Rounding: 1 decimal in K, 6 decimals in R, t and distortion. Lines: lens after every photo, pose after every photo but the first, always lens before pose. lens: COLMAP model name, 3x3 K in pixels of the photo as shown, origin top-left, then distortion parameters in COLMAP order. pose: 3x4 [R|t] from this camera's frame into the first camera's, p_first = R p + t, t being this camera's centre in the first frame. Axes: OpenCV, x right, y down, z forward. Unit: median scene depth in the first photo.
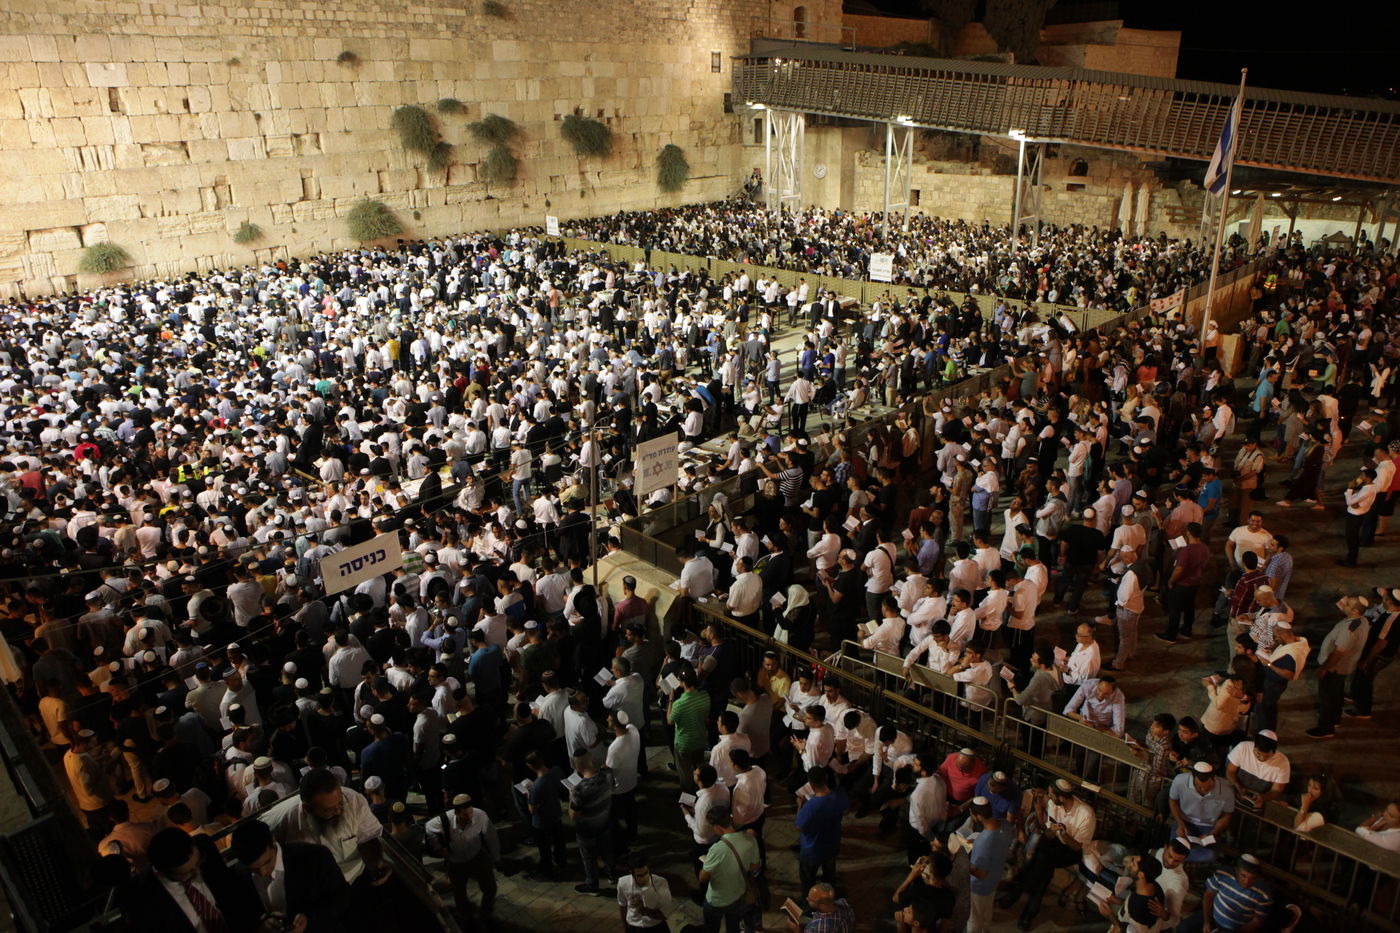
lens RADIAL K [[956.5, 0, 700.0], [0, 956.5, 466.5], [0, 0, 1]] dist [-0.104443, 0.072879]
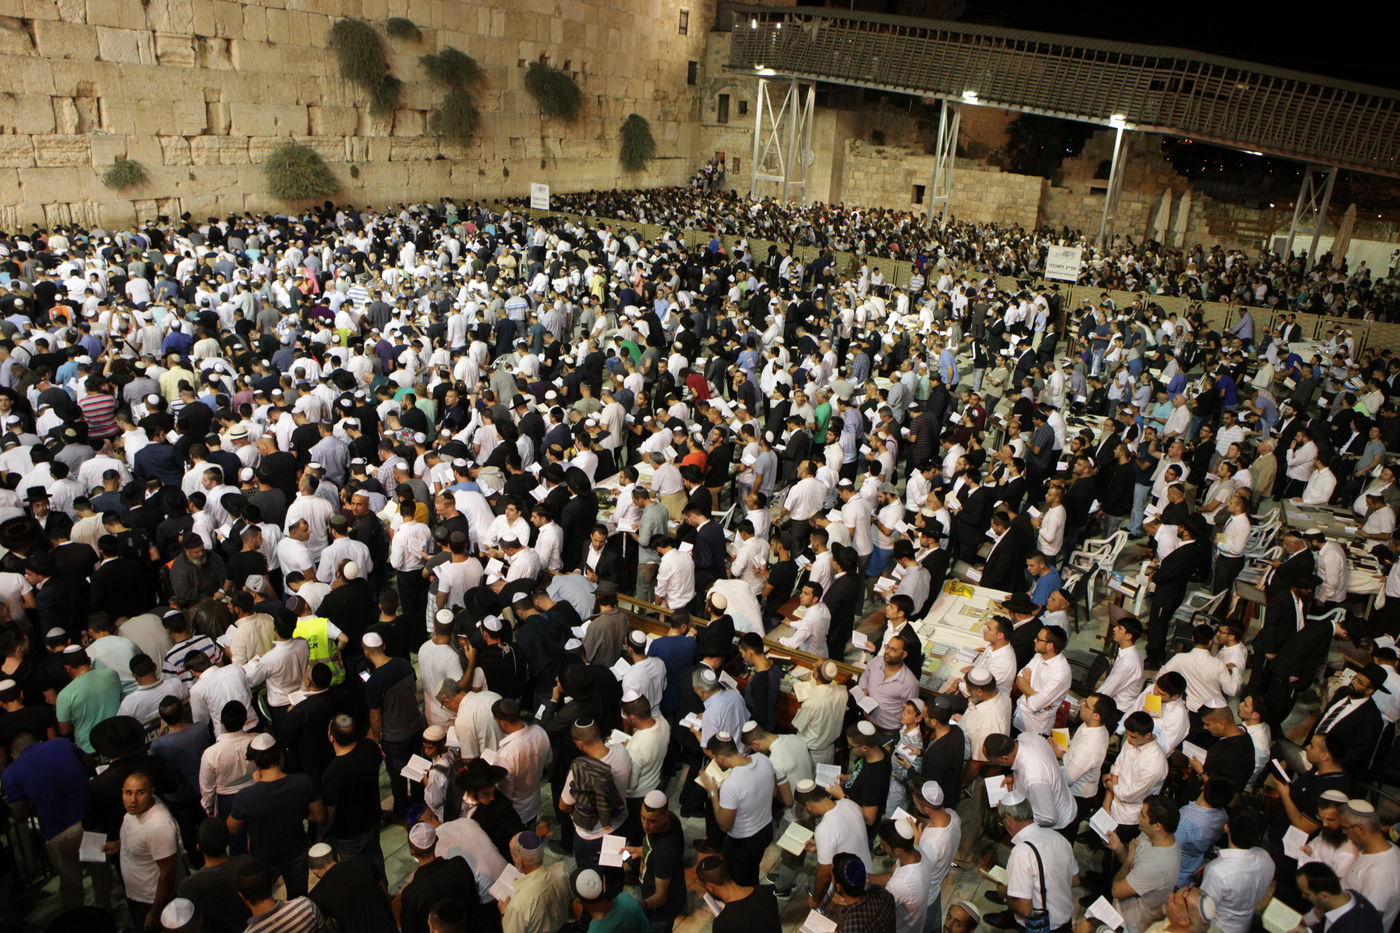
lens RADIAL K [[960.7, 0, 698.2], [0, 960.7, 462.9], [0, 0, 1]] dist [-0.098532, 0.065138]
pose [[0.972499, -0.004969, 0.232855, -0.204728], [0.009804, 0.999760, -0.019611, -0.022170], [-0.232702, 0.021354, 0.972314, 0.221776]]
